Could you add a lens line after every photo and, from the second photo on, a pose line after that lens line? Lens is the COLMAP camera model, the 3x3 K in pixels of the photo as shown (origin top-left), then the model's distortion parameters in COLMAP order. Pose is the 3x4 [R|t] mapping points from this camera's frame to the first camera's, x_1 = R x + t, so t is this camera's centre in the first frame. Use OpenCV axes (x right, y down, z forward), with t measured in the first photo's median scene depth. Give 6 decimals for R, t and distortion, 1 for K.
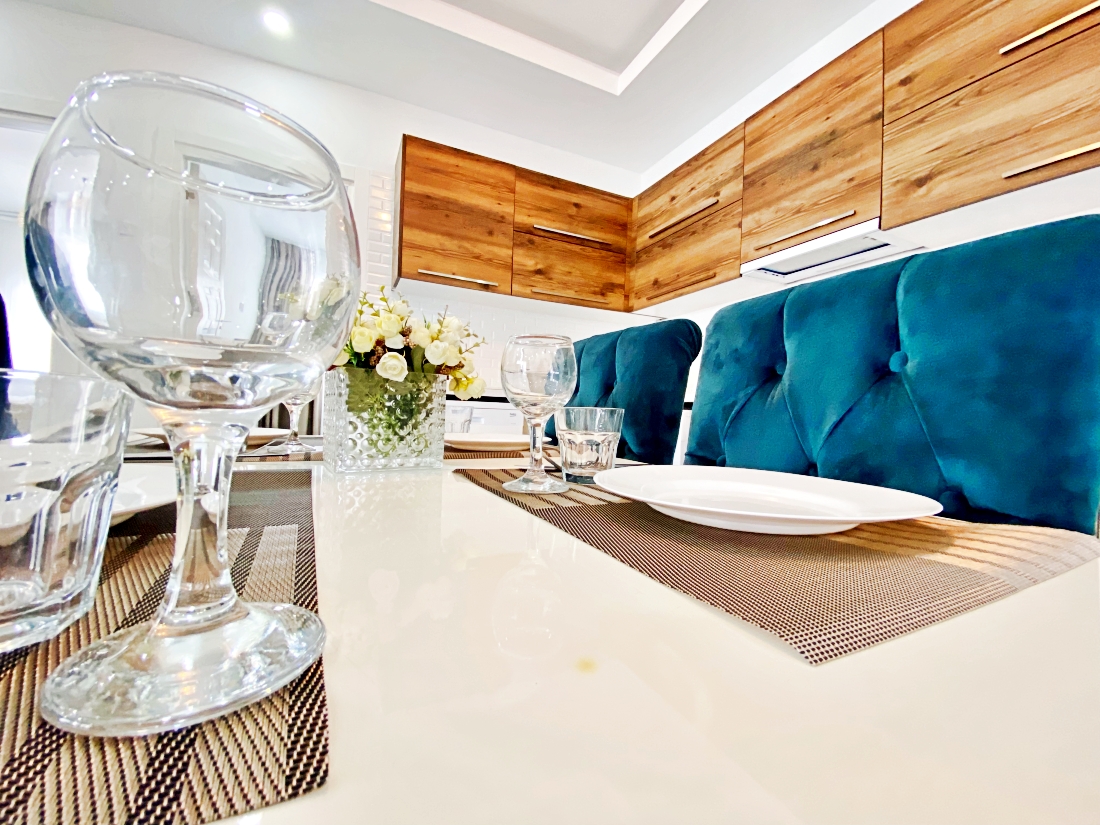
lens RADIAL K [[447.5, 0, 549.3], [0, 447.5, 413.1], [0, 0, 1]] dist [0.023731, -0.023147]
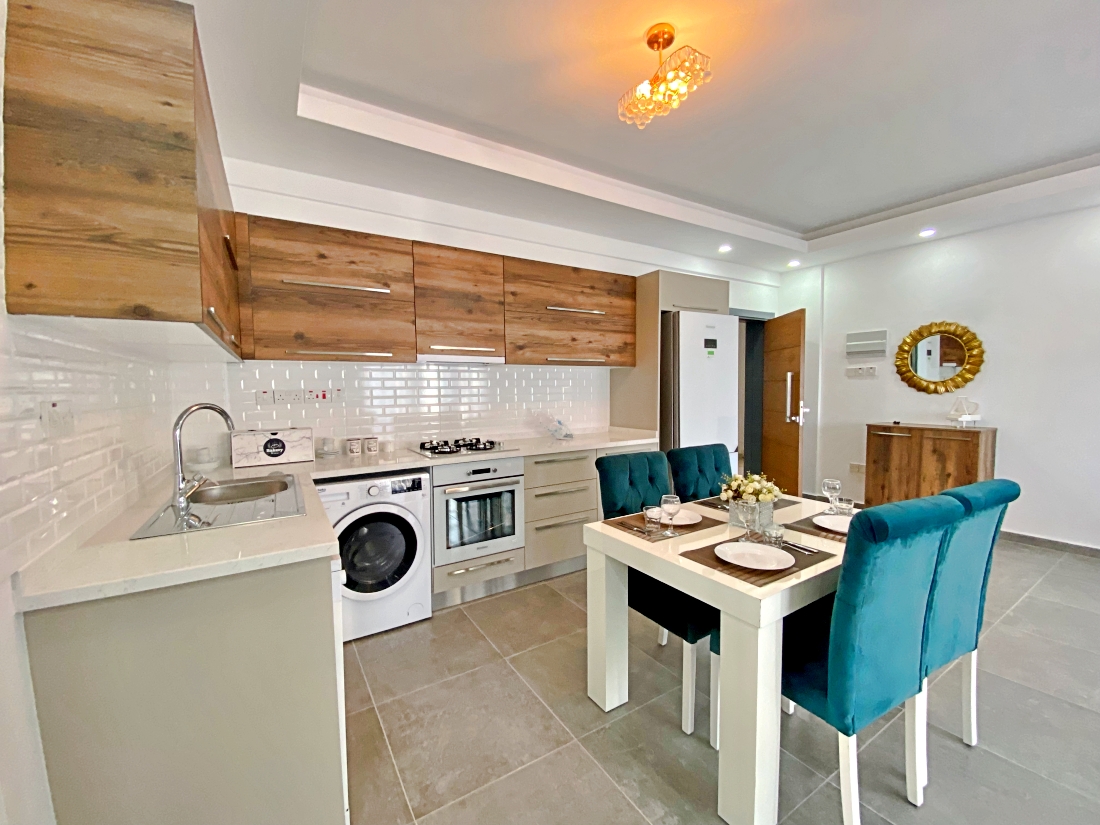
lens RADIAL K [[444.3, 0, 548.0], [0, 444.3, 413.5], [0, 0, 1]] dist [0.050613, -0.037633]
pose [[-0.110567, -0.091481, 0.989649, -0.814869], [0.009320, 0.995616, 0.093074, -0.243998], [-0.993825, 0.019515, -0.109230, 0.679116]]
